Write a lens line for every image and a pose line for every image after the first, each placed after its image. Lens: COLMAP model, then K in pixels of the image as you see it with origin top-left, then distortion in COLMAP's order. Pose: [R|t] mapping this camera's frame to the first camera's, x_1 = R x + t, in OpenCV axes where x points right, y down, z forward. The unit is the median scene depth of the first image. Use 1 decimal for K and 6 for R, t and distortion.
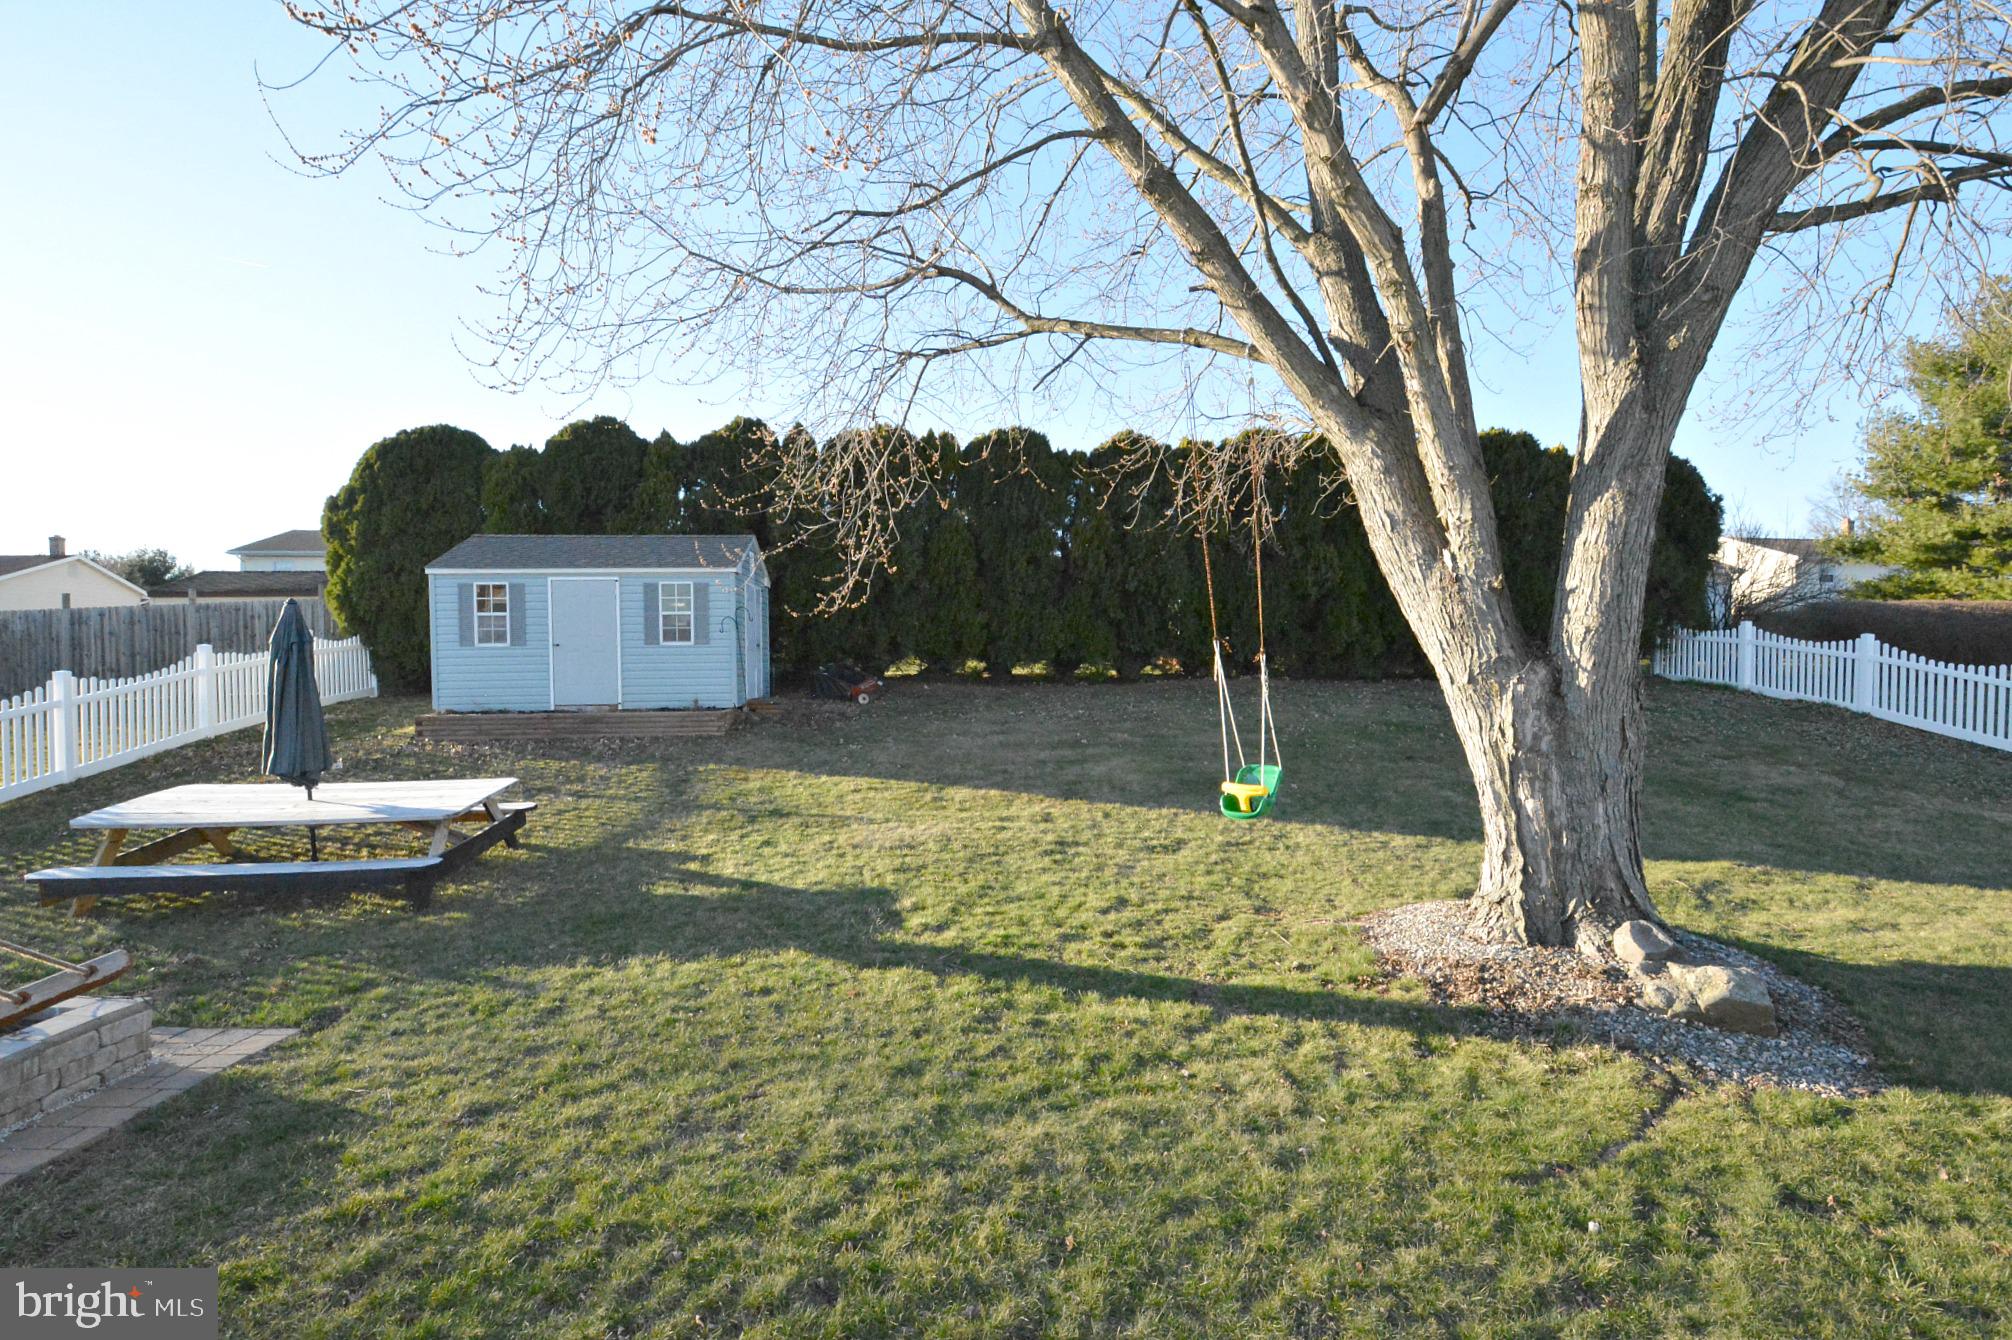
lens RADIAL K [[983.1, 0, 994.0], [0, 983.1, 681.4], [0, 0, 1]] dist [-0.014060, -0.000436]
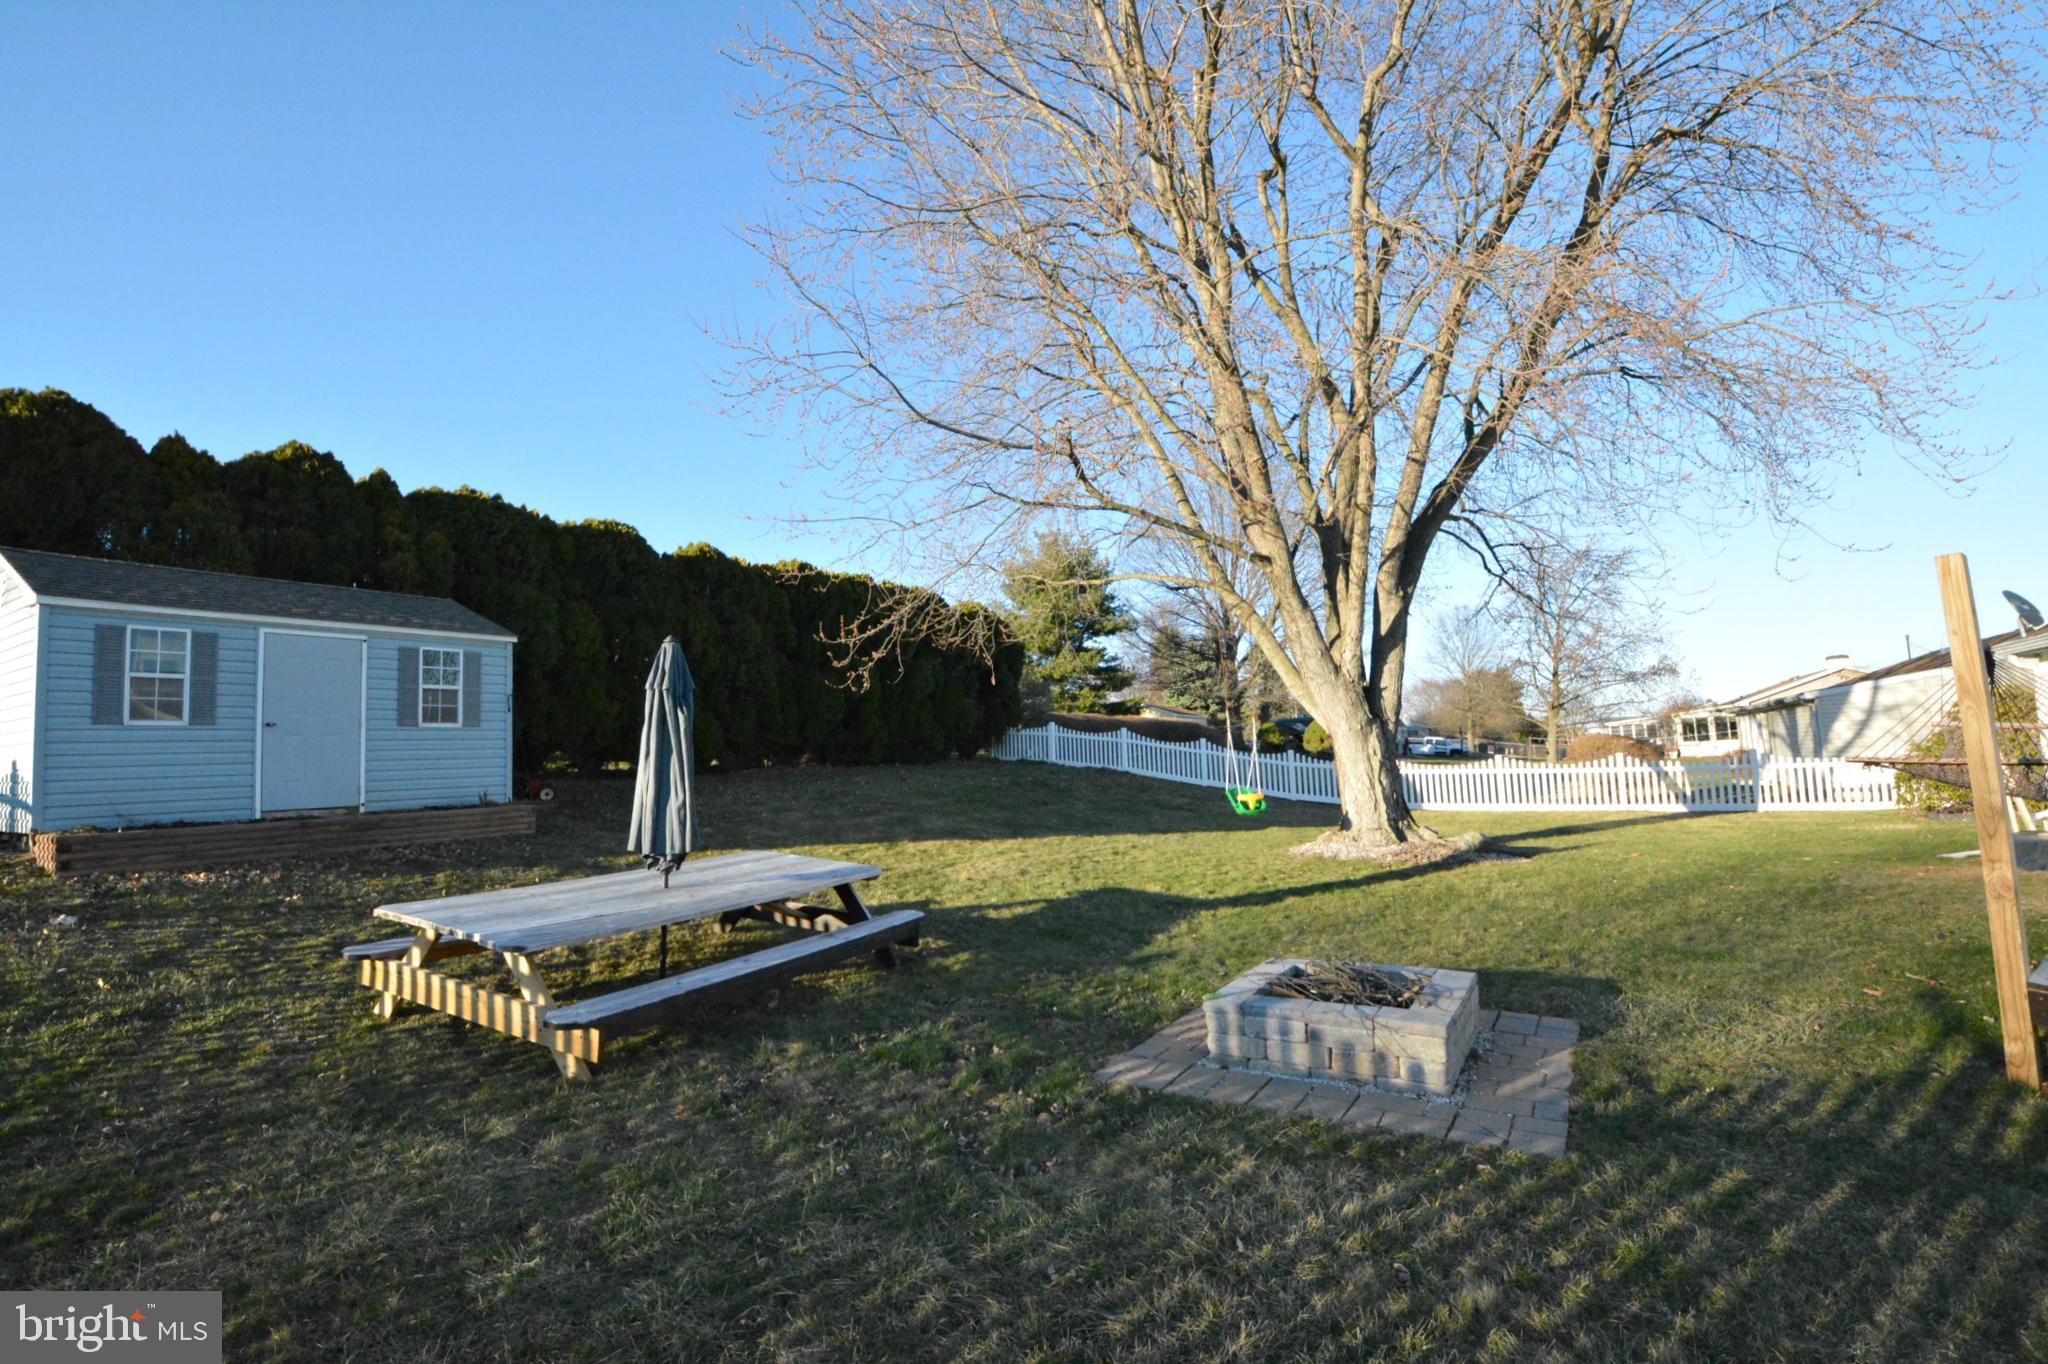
lens RADIAL K [[925.9, 0, 1031.1], [0, 925.9, 680.1], [0, 0, 1]] dist [-0.011140, -0.009856]
pose [[0.568001, 0.050468, 0.821479, -0.669448], [0.051857, 0.993940, -0.096919, 0.022928], [-0.821392, 0.097650, 0.561942, 0.178903]]
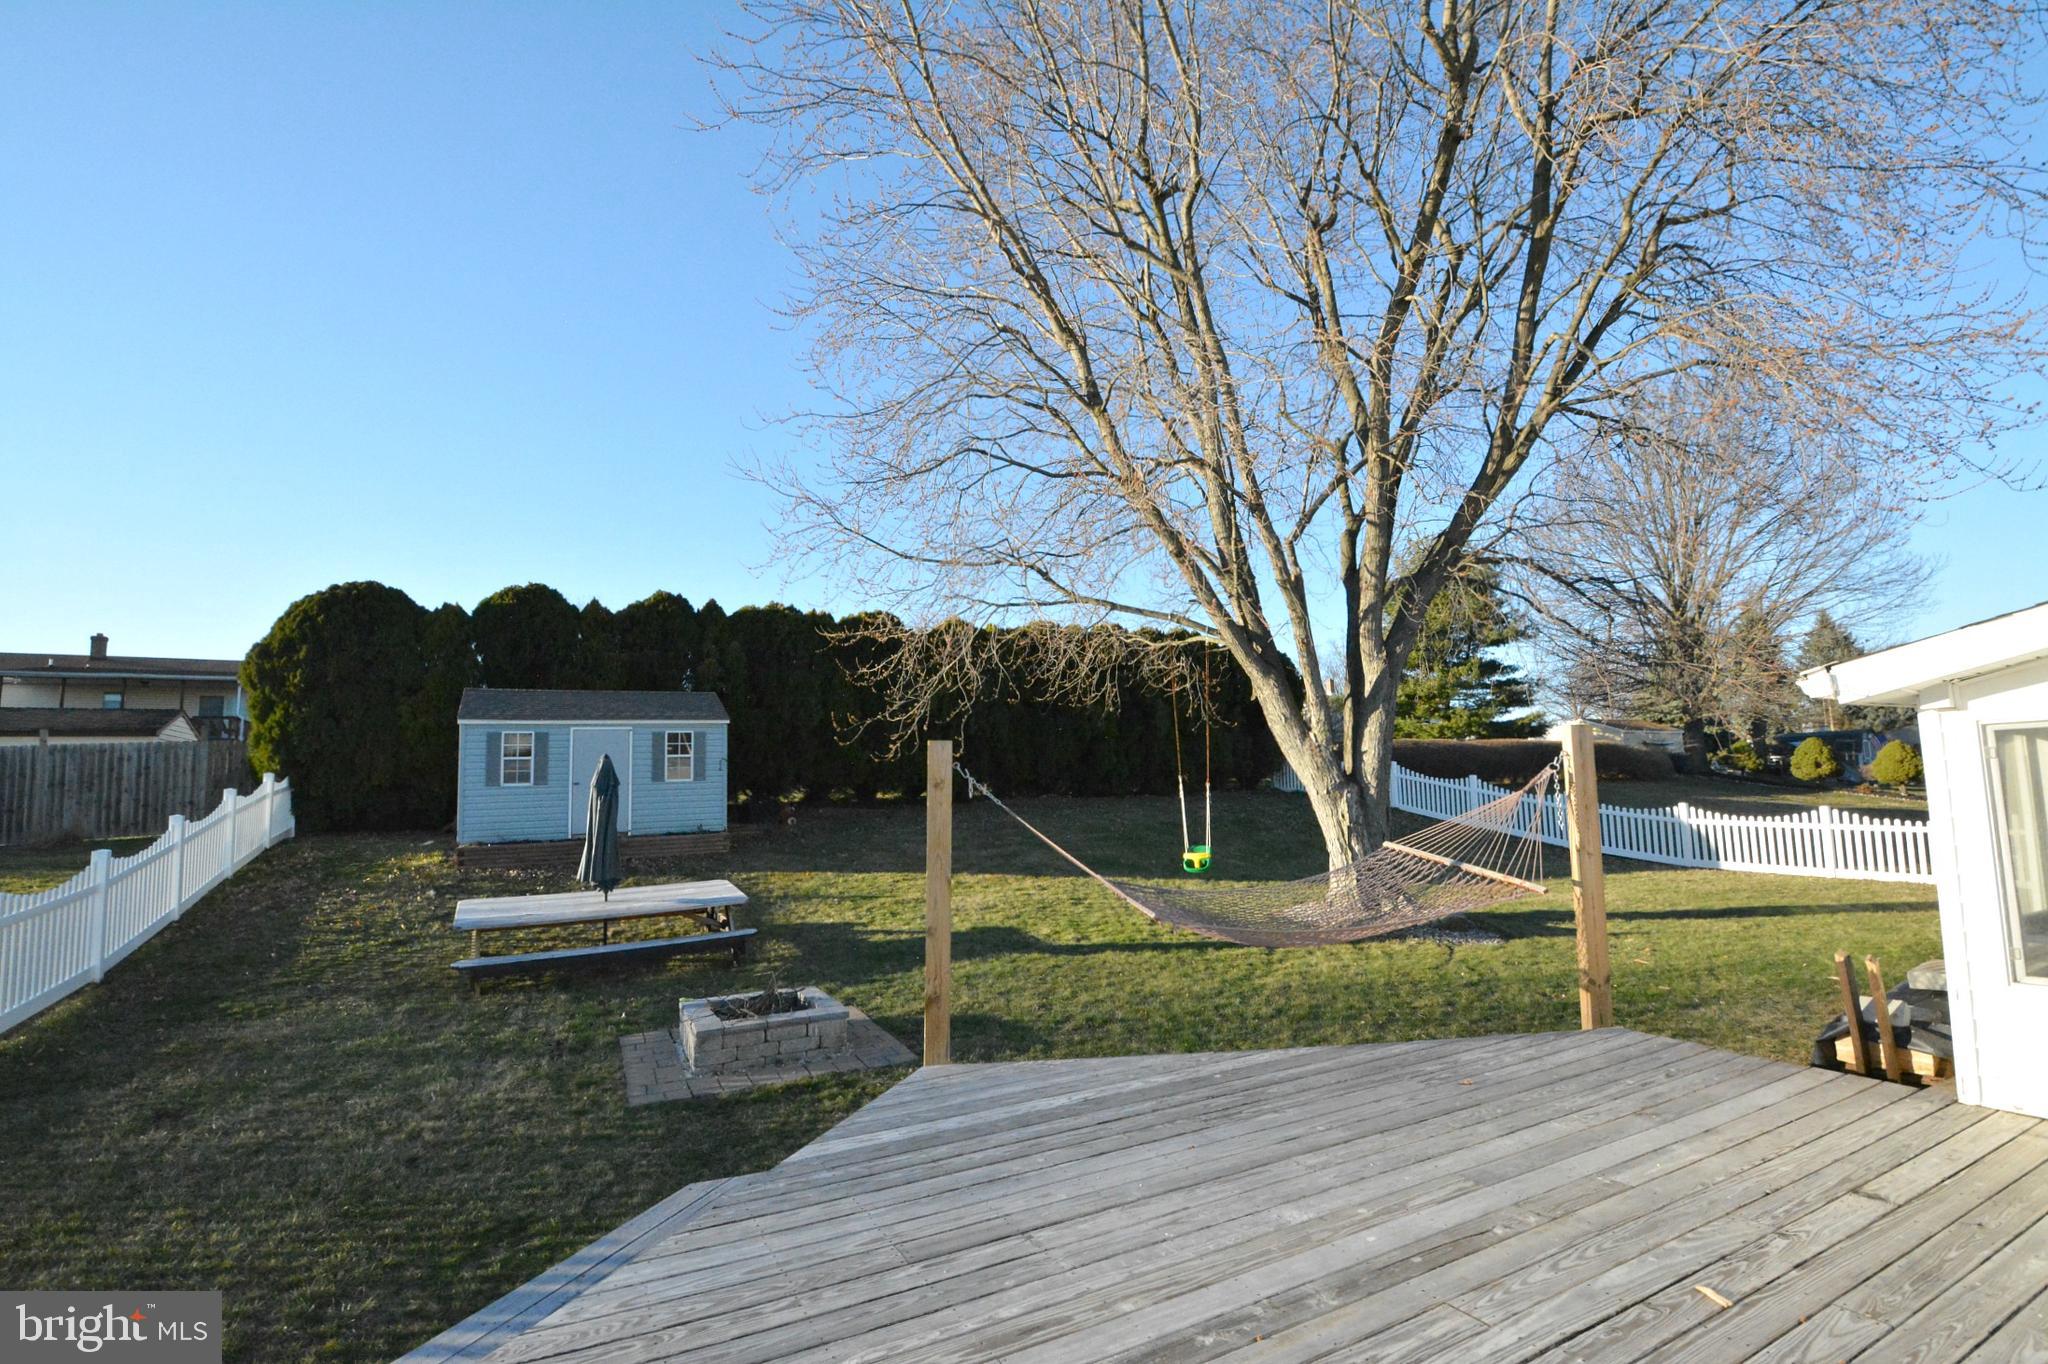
lens RADIAL K [[925.9, 0, 1018.9], [0, 925.9, 682.2], [0, 0, 1]] dist [-0.011140, -0.009856]
pose [[0.916211, 0.023735, 0.399992, -0.400548], [0.028986, 0.991703, -0.125241, -0.002935], [-0.399646, 0.126341, 0.907921, -0.258043]]
